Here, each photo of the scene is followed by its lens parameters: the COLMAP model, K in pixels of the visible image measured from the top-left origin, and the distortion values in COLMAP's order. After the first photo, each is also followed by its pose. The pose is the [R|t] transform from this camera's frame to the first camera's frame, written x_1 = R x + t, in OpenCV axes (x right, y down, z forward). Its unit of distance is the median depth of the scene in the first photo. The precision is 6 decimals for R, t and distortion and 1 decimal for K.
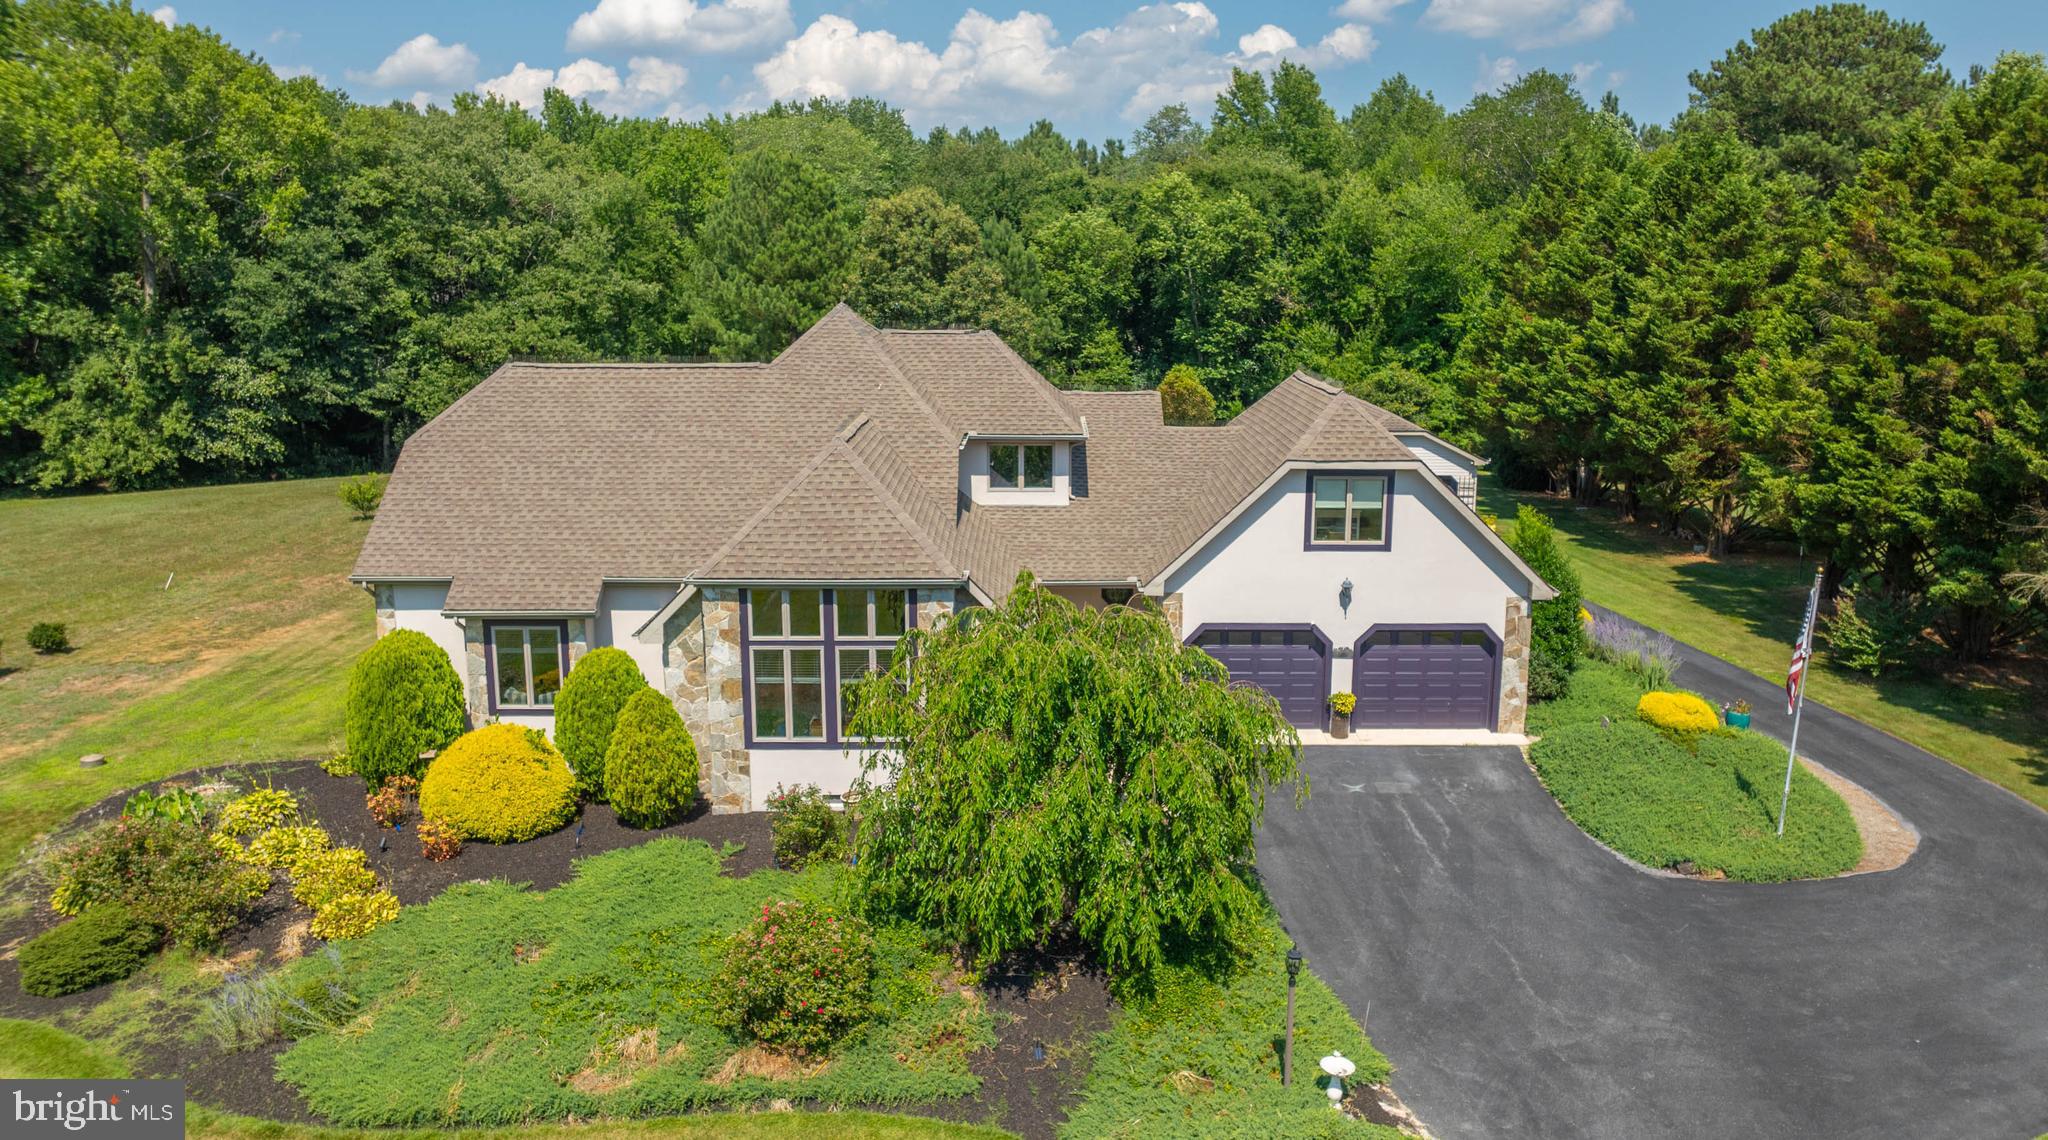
lens RADIAL K [[1548.5, 0, 1050.0], [0, 1548.5, 518.4], [0, 0, 1]] dist [-0.016532, -0.004028]
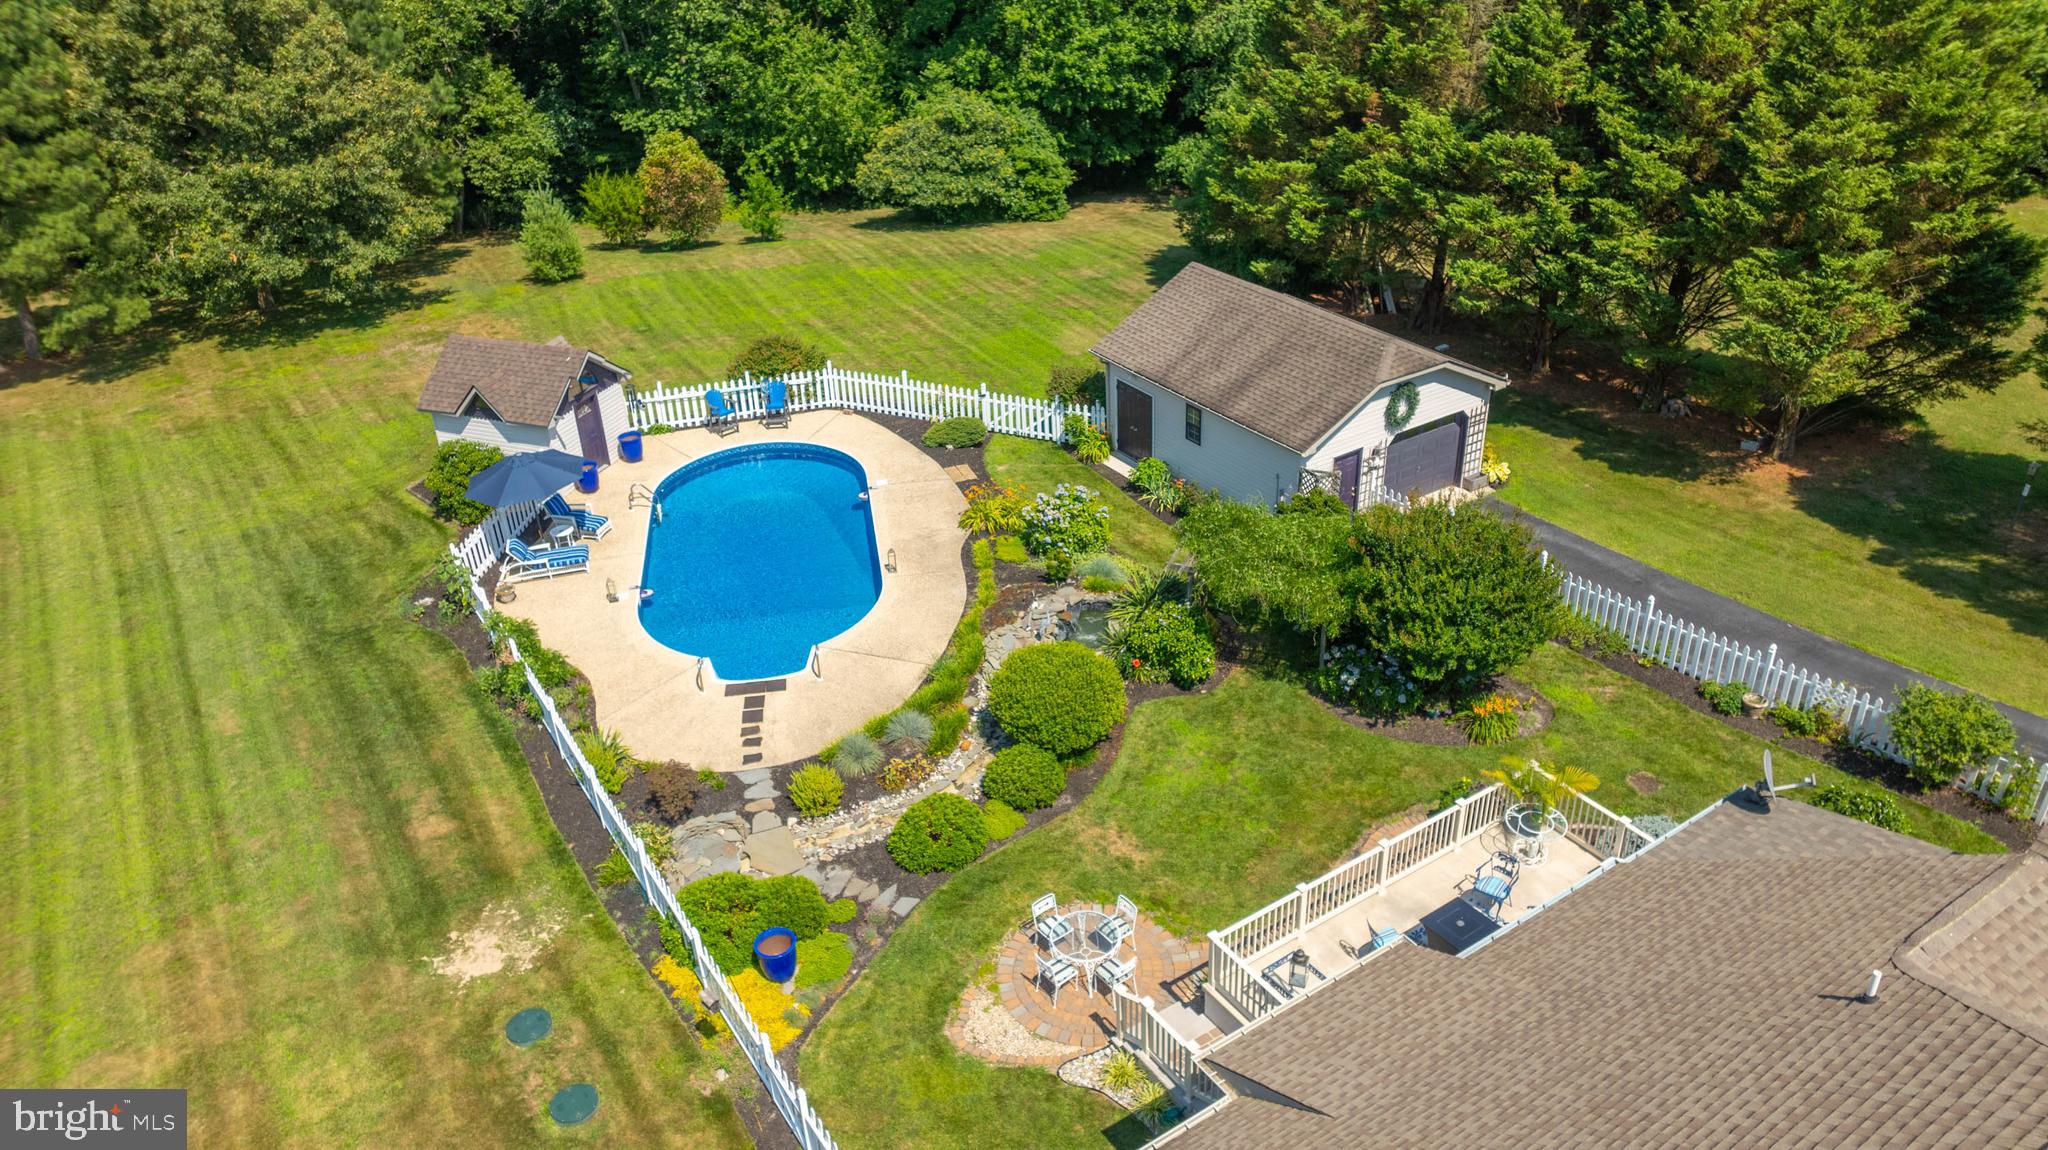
lens RADIAL K [[1468.9, 0, 1125.2], [0, 1468.9, 573.6], [0, 0, 1]] dist [-0.115320, 0.091892]
pose [[0.814058, -0.304265, 0.494705, -0.364109], [0.116270, 0.919923, 0.374465, -0.393290], [-0.569027, -0.247317, 0.784247, 1.002284]]
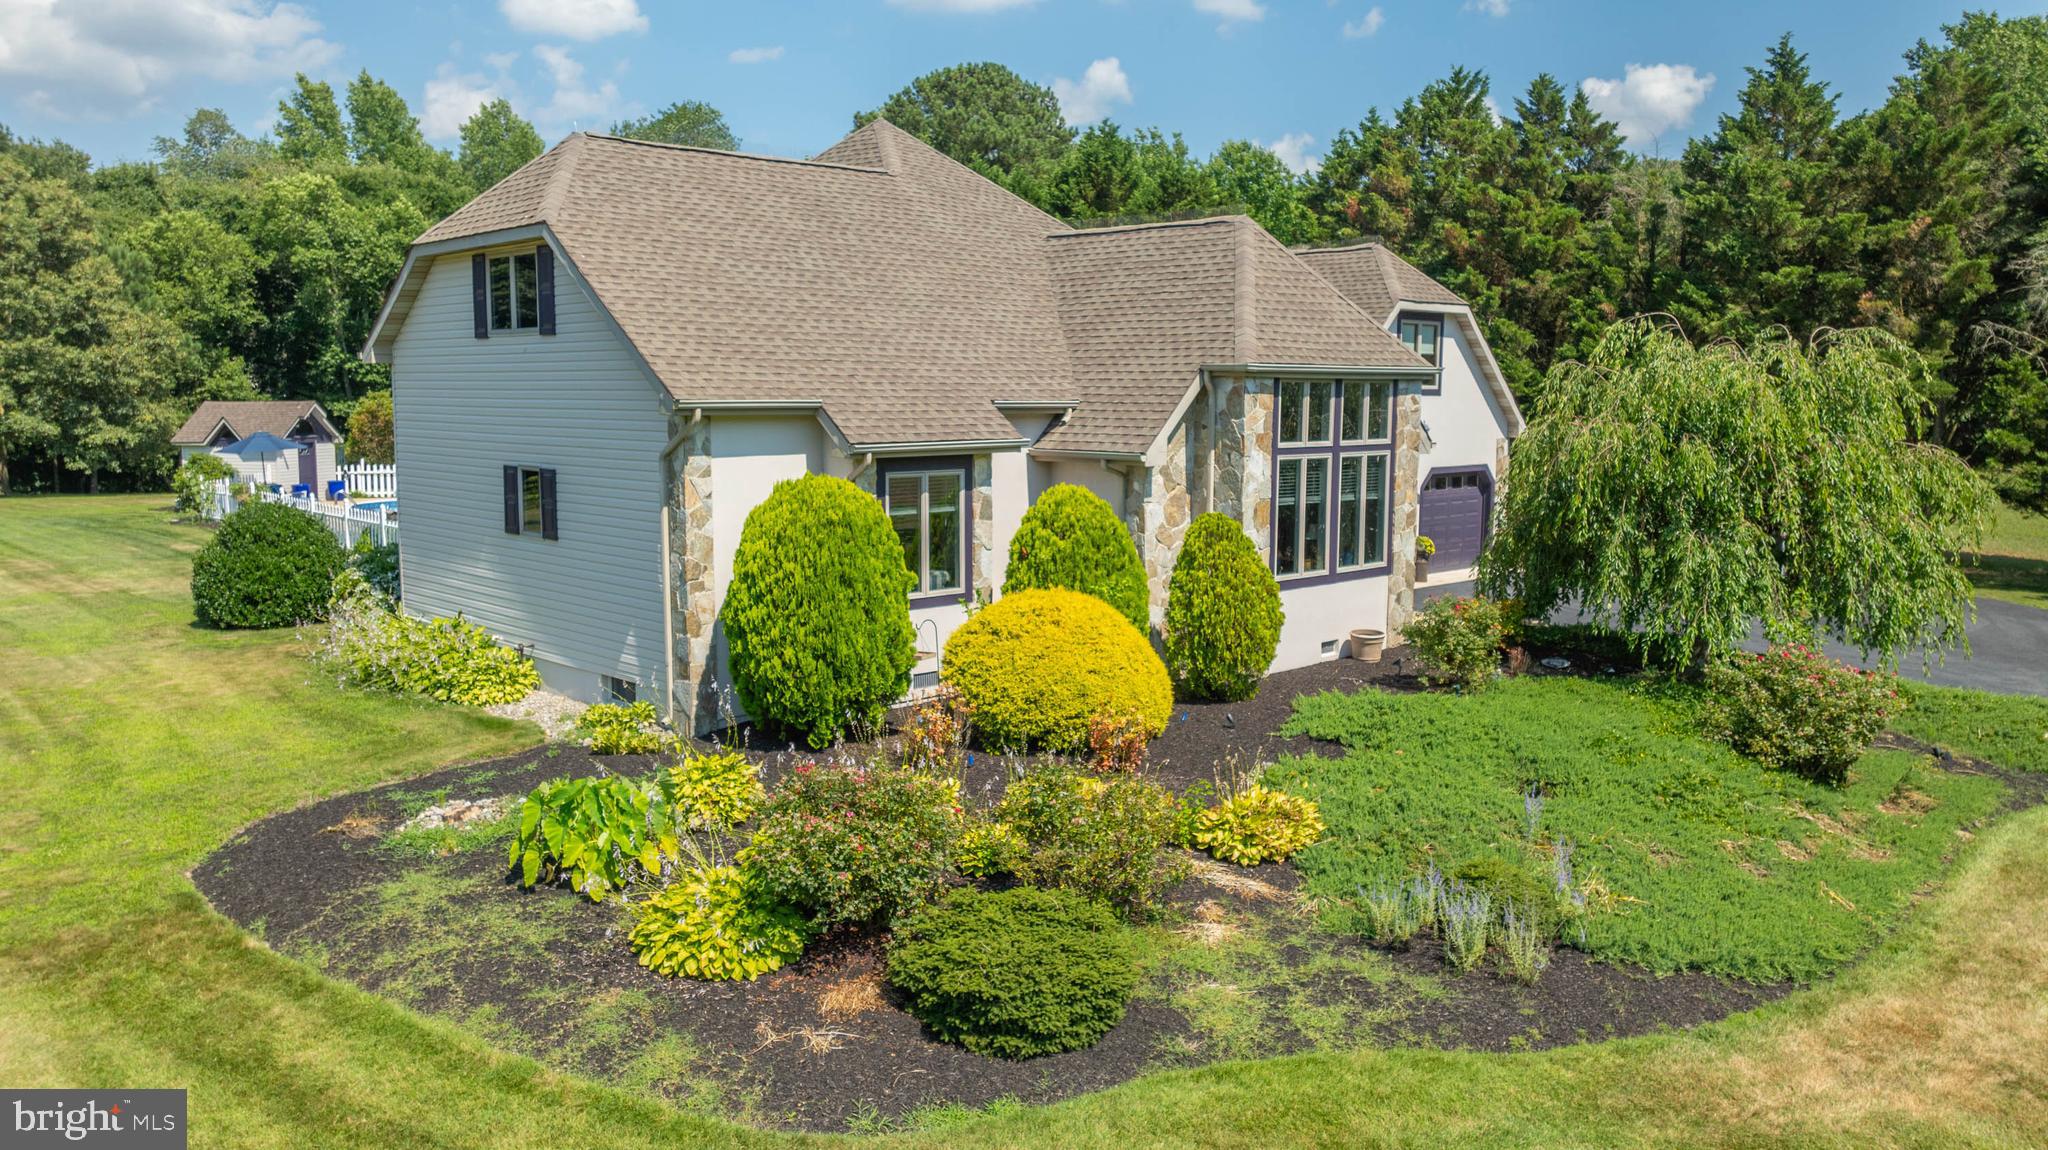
lens RADIAL K [[1528.4, 0, 1024.0], [0, 1528.4, 575.0], [0, 0, 1]] dist [-0.003188, -0.003351]
pose [[0.734927, -0.084941, 0.672806, -0.669328], [0.108524, 0.994070, 0.006957, 0.101735], [-0.669407, 0.067903, 0.739786, 0.429889]]
